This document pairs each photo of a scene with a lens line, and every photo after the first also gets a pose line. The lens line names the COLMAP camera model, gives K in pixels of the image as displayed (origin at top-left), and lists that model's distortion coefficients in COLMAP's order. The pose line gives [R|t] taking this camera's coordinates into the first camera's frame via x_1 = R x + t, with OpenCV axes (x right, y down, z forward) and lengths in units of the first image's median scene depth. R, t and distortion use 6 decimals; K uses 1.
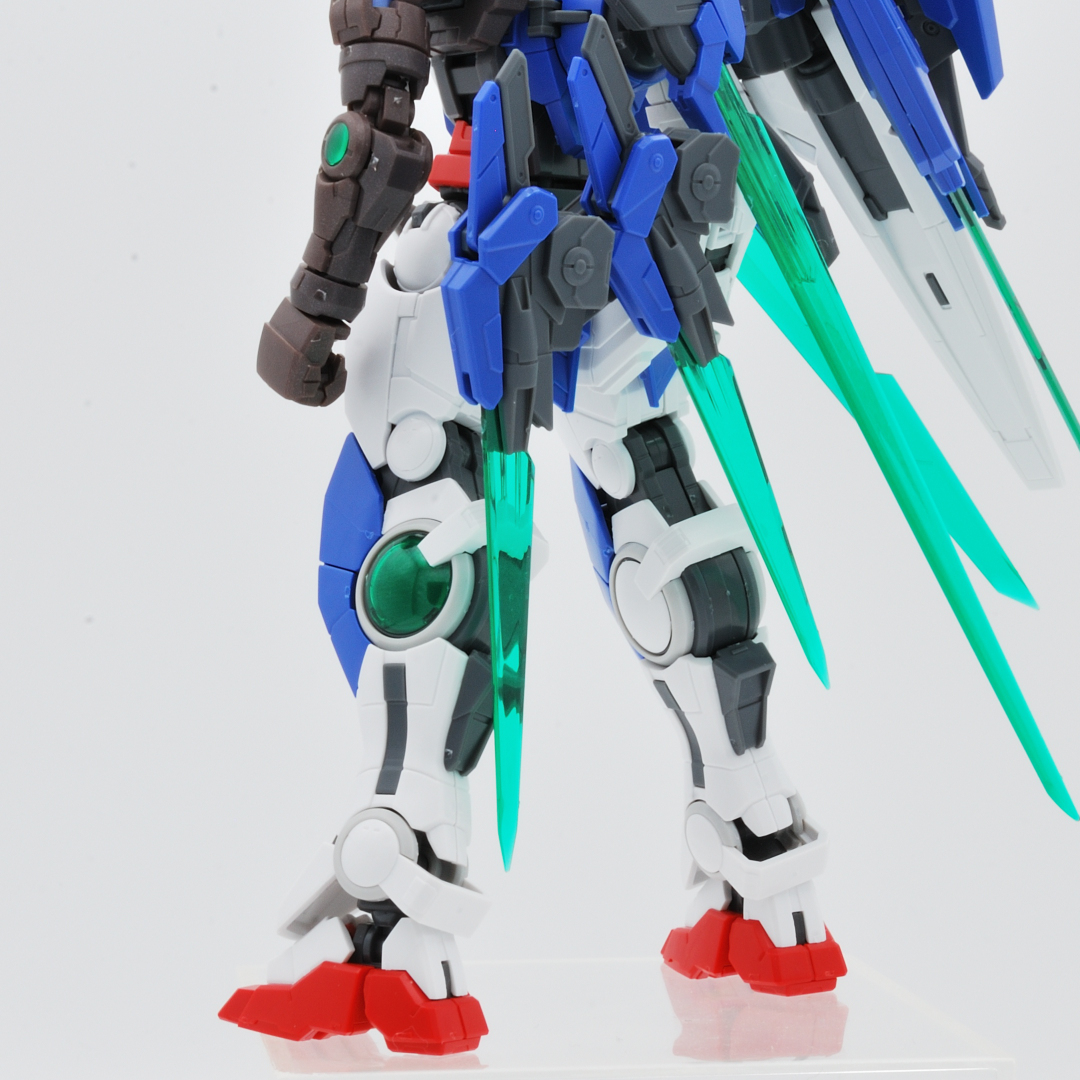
lens RADIAL K [[3443.4, 0, 542.7], [0, 3443.4, 475.3], [0, 0, 1]] dist [0.013221, 1.147758]
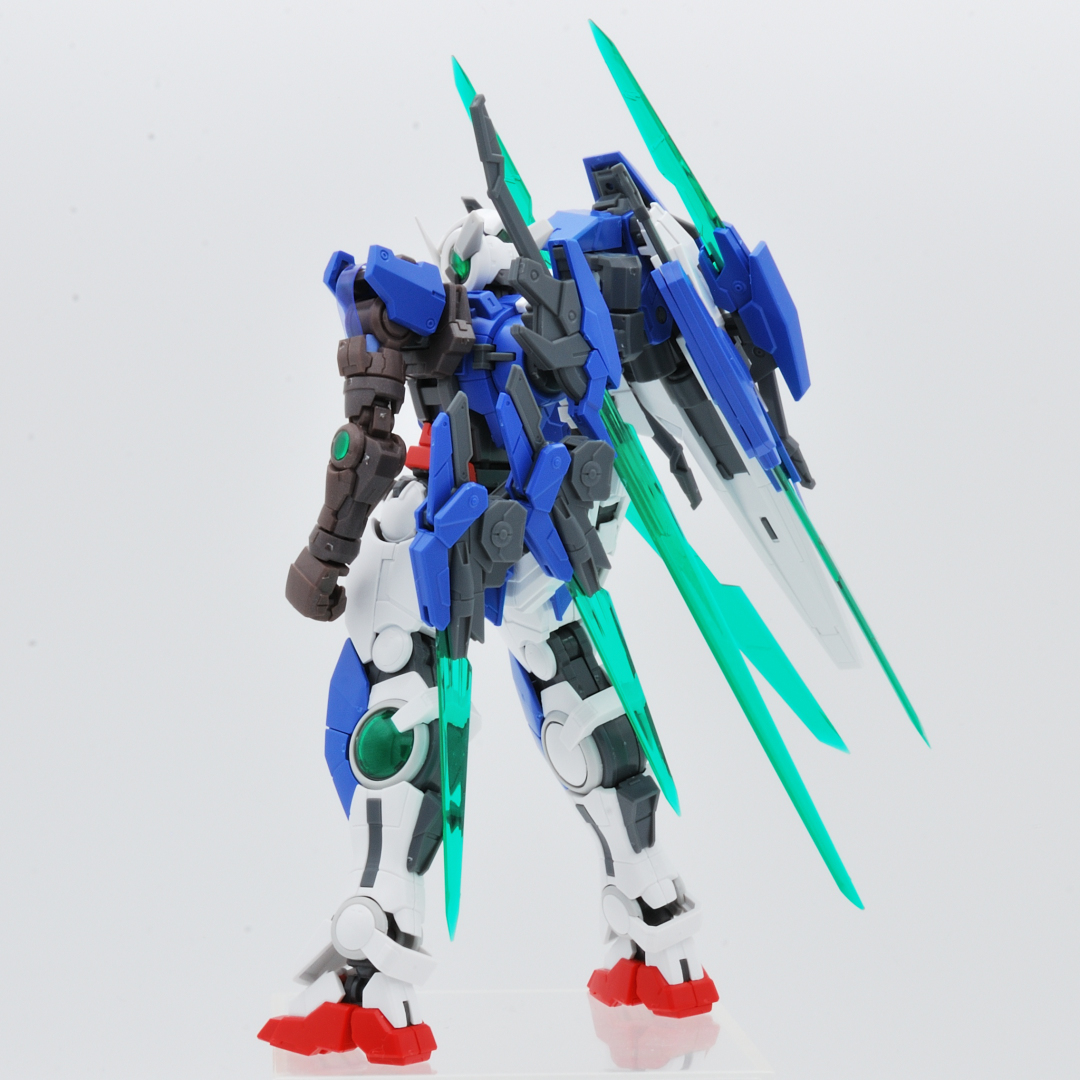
lens RADIAL K [[3212.2, 0, 541.2], [0, 3212.2, 485.9], [0, 0, 1]] dist [-0.051785, 3.101043]
pose [[0.999959, 0.008820, -0.002255, 0.028826], [-0.008876, 0.999618, -0.026160, -0.043262], [0.002024, 0.026178, 0.999655, -0.370281]]
